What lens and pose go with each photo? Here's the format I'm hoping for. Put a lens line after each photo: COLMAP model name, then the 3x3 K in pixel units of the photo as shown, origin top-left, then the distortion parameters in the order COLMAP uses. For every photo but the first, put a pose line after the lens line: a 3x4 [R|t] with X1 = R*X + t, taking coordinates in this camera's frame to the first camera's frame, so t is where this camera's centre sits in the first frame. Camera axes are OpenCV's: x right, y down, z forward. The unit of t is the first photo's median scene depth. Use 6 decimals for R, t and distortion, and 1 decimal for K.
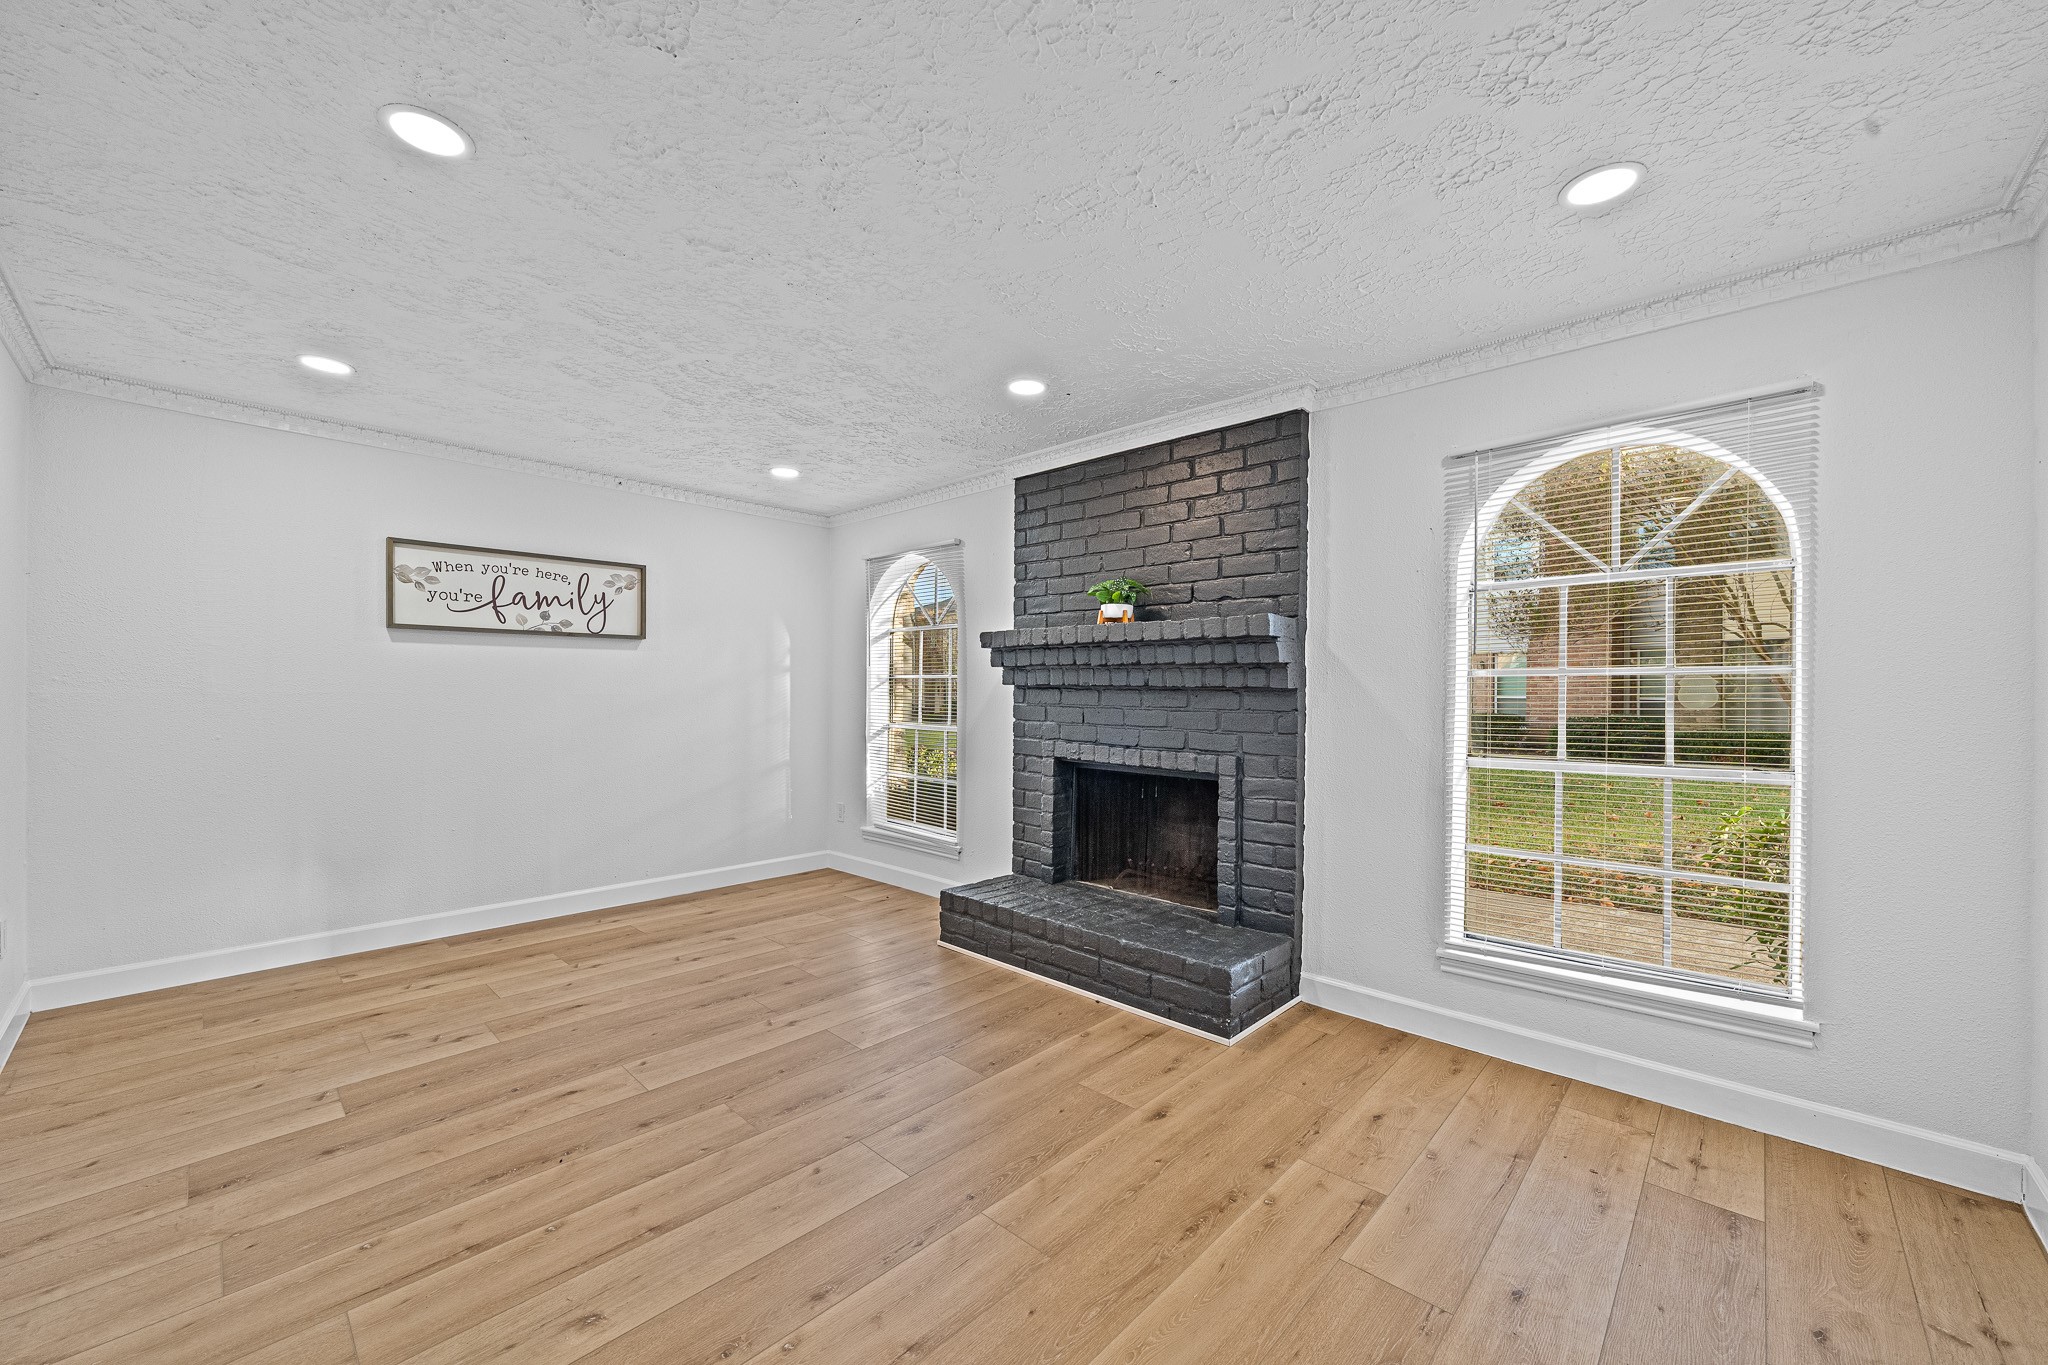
lens RADIAL K [[781.7, 0, 1030.9], [0, 781.7, 694.5], [0, 0, 1]] dist [-0.006161, 0.001140]
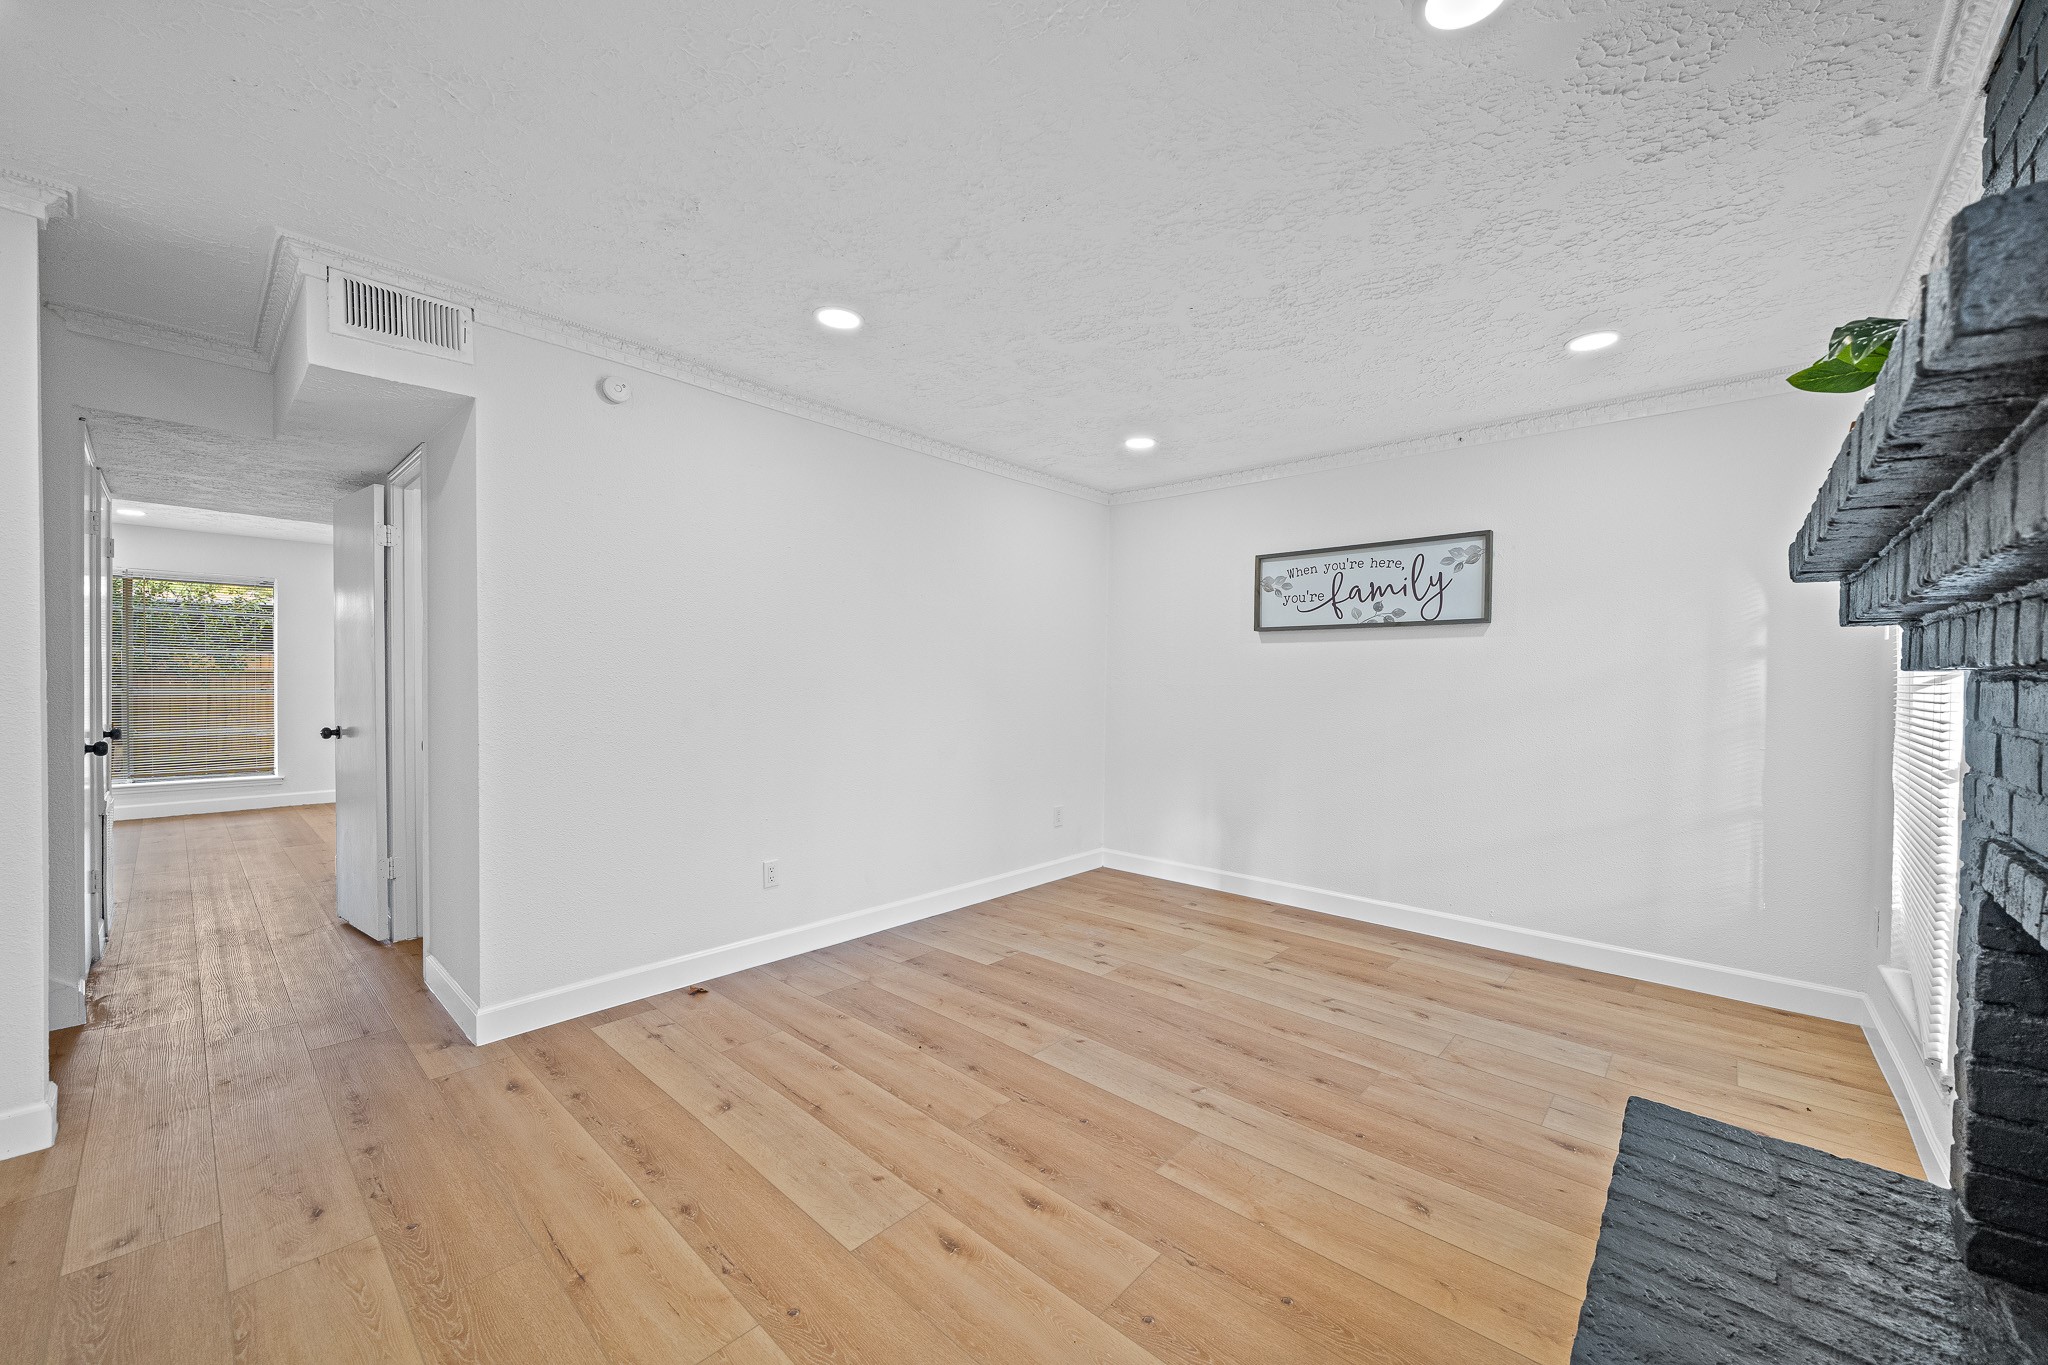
lens RADIAL K [[781.7, 0, 1031.9], [0, 781.7, 696.3], [0, 0, 1]] dist [-0.006161, 0.001140]
pose [[0.019719, 0.015994, -0.999678, 0.394381], [-0.016007, 0.999749, 0.015679, 0.000426], [0.999677, 0.015693, 0.019970, 0.675771]]
